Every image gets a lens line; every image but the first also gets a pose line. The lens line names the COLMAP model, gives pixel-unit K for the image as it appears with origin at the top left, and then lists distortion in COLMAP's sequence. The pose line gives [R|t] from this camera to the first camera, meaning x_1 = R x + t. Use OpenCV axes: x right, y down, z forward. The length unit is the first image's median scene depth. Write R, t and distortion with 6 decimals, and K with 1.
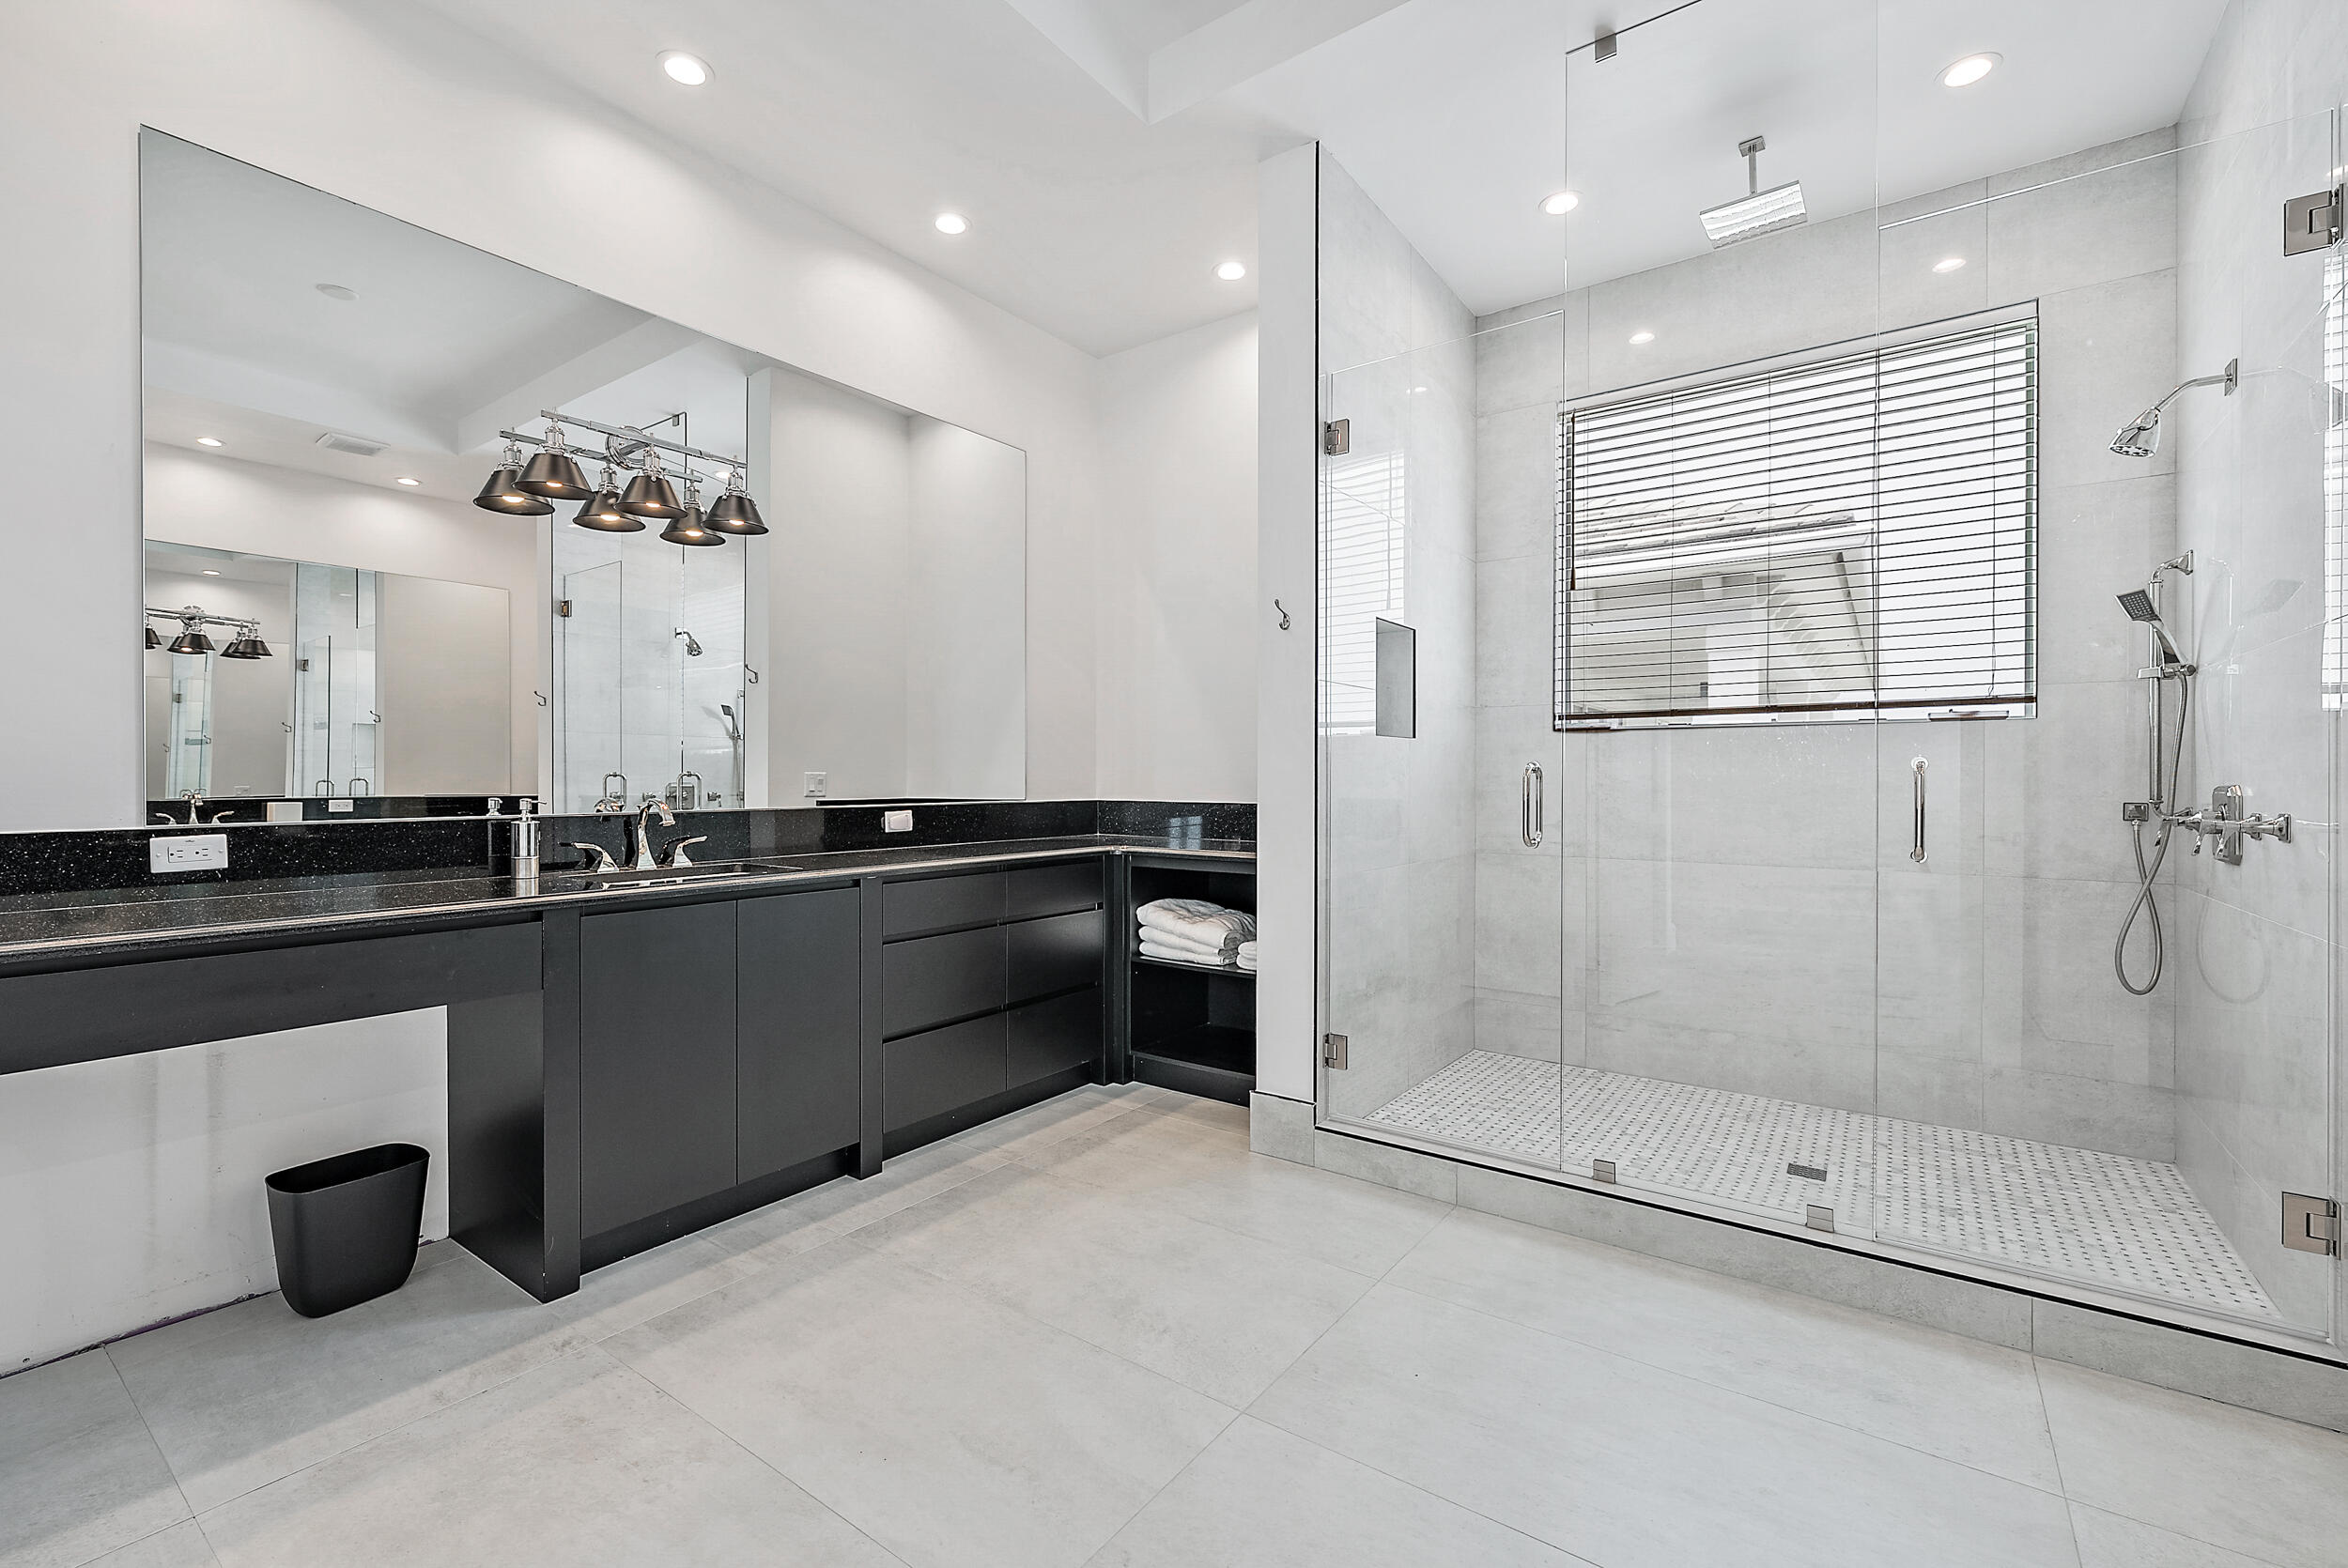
lens RADIAL K [[1001.9, 0, 1174.0], [0, 1001.9, 784.0], [0, 0, 1]] dist [-0.001371, 0.000201]
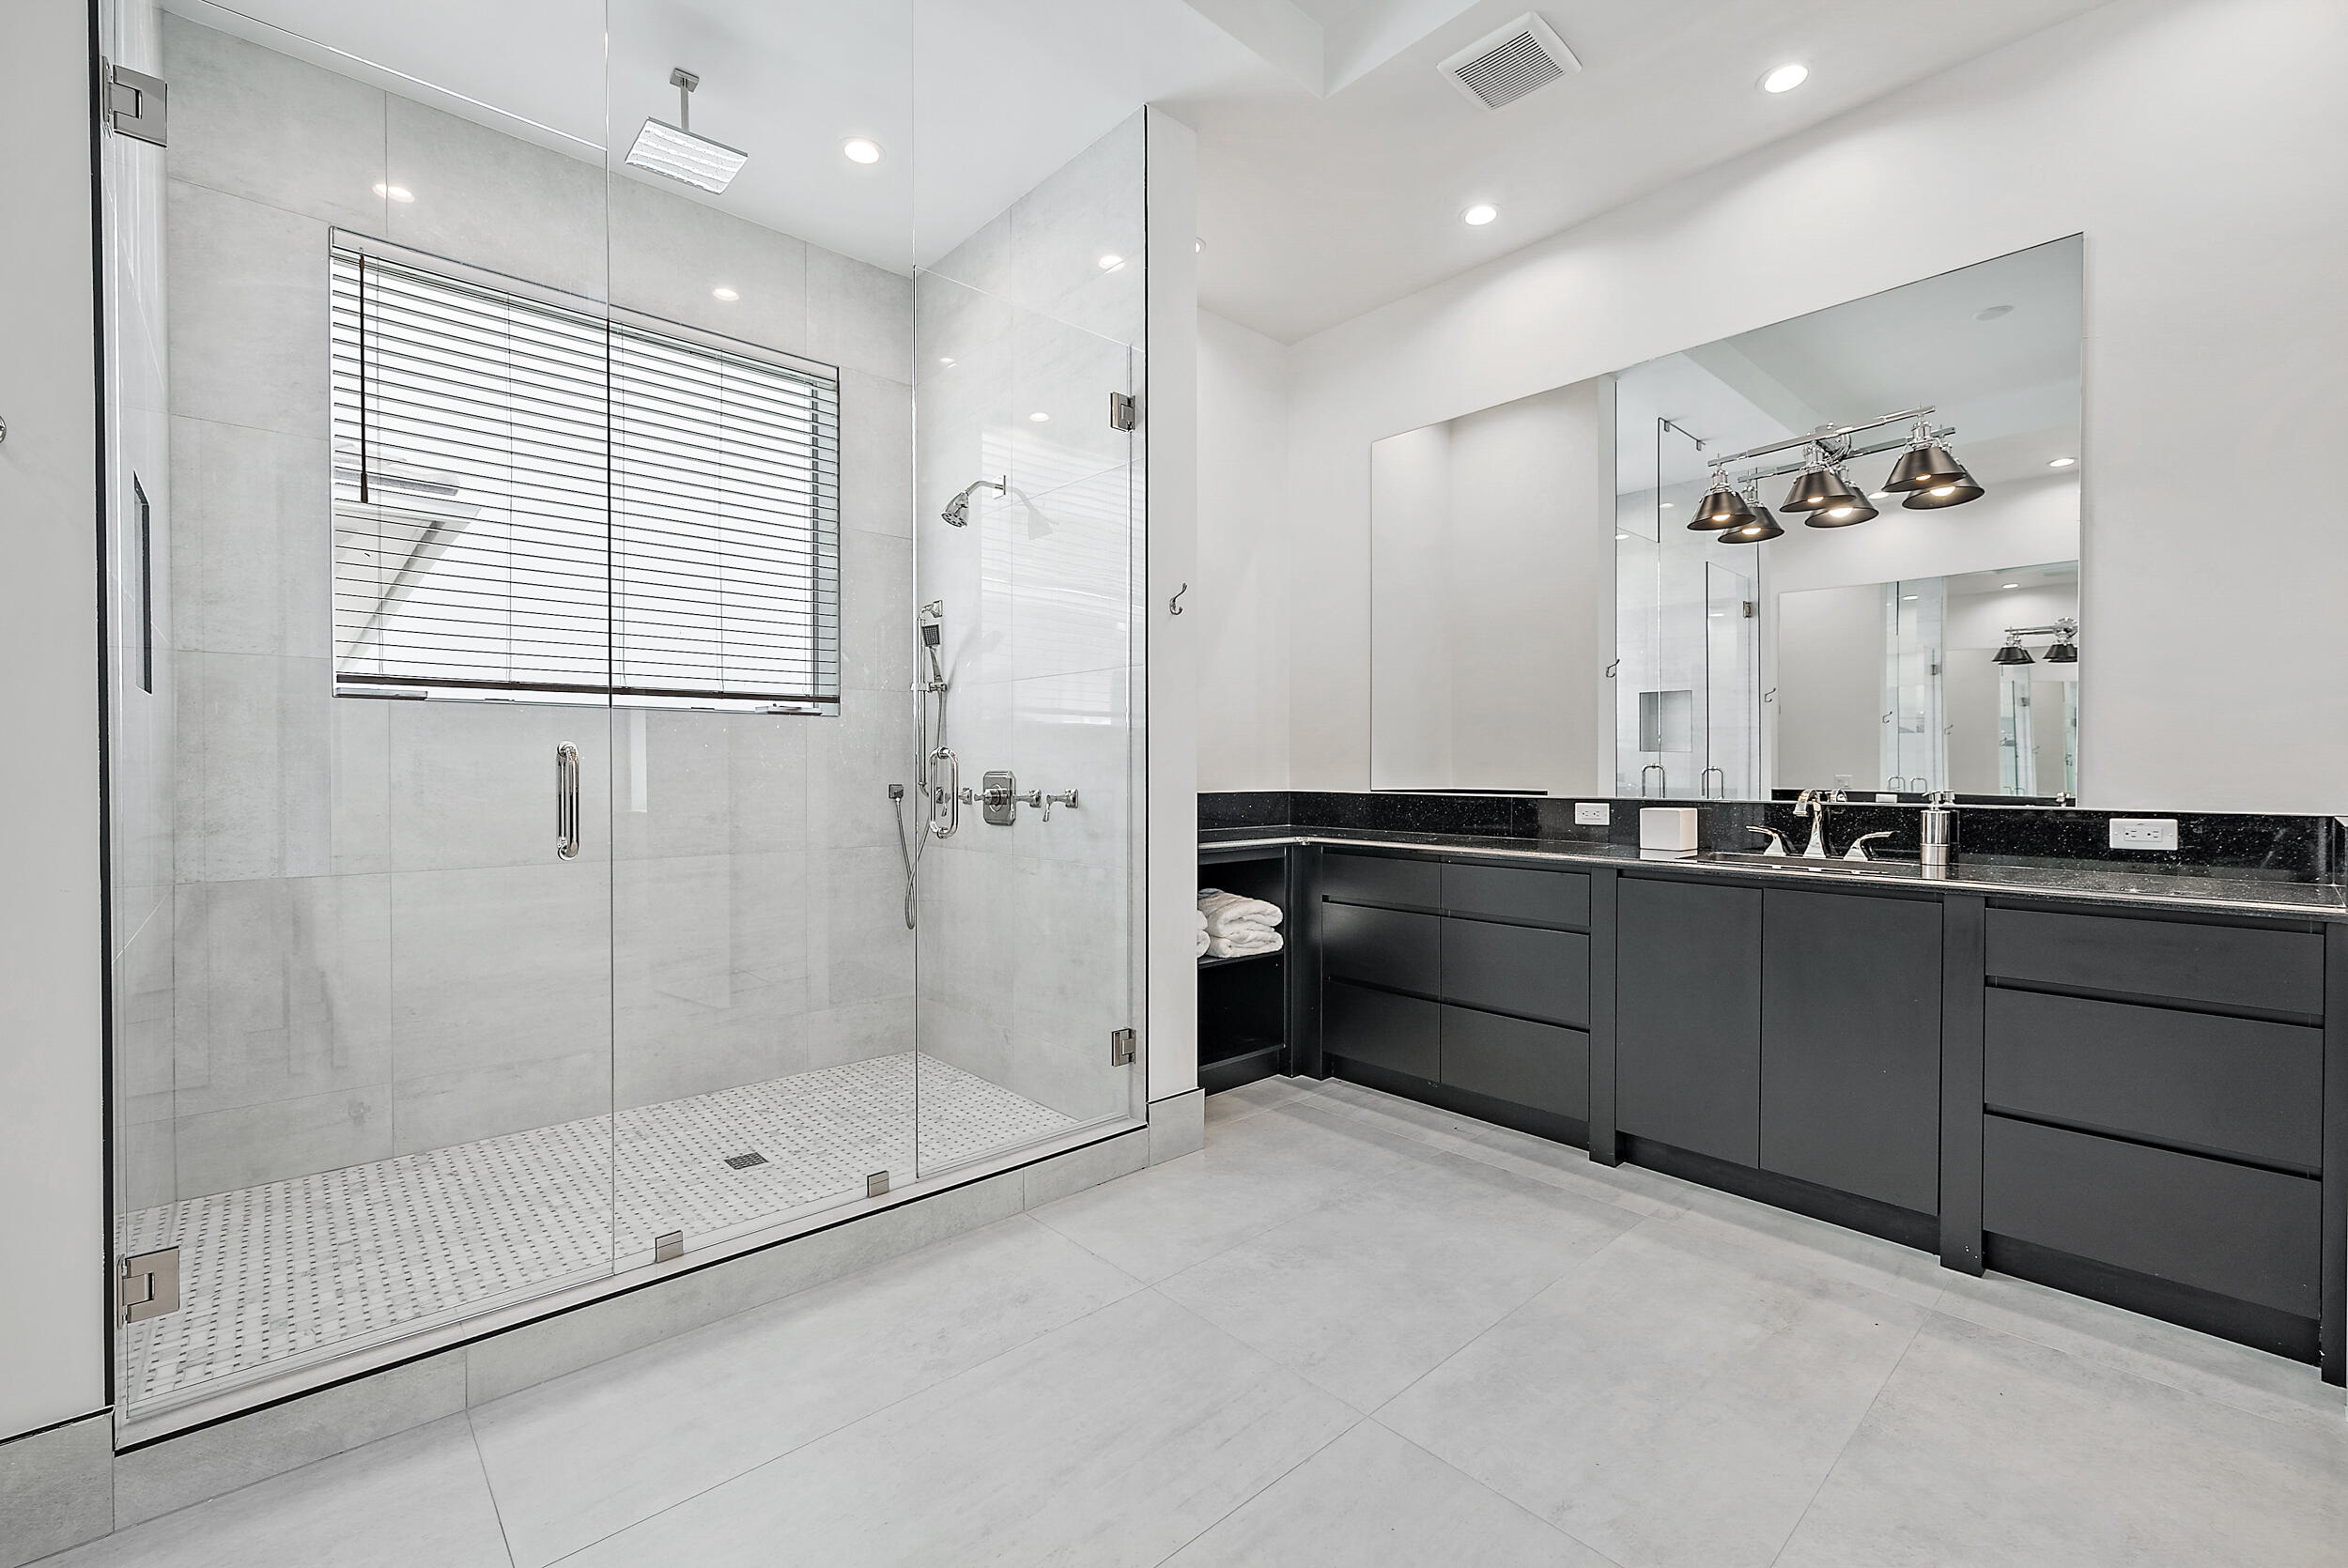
lens RADIAL K [[1001.9, 0, 1174.0], [0, 1001.9, 784.0], [0, 0, 1]] dist [-0.001371, 0.000201]
pose [[0.195840, -0.021595, 0.980398, -0.249359], [0.000273, 0.999759, 0.021967, -0.010533], [-0.980636, -0.004034, 0.195799, 0.374217]]
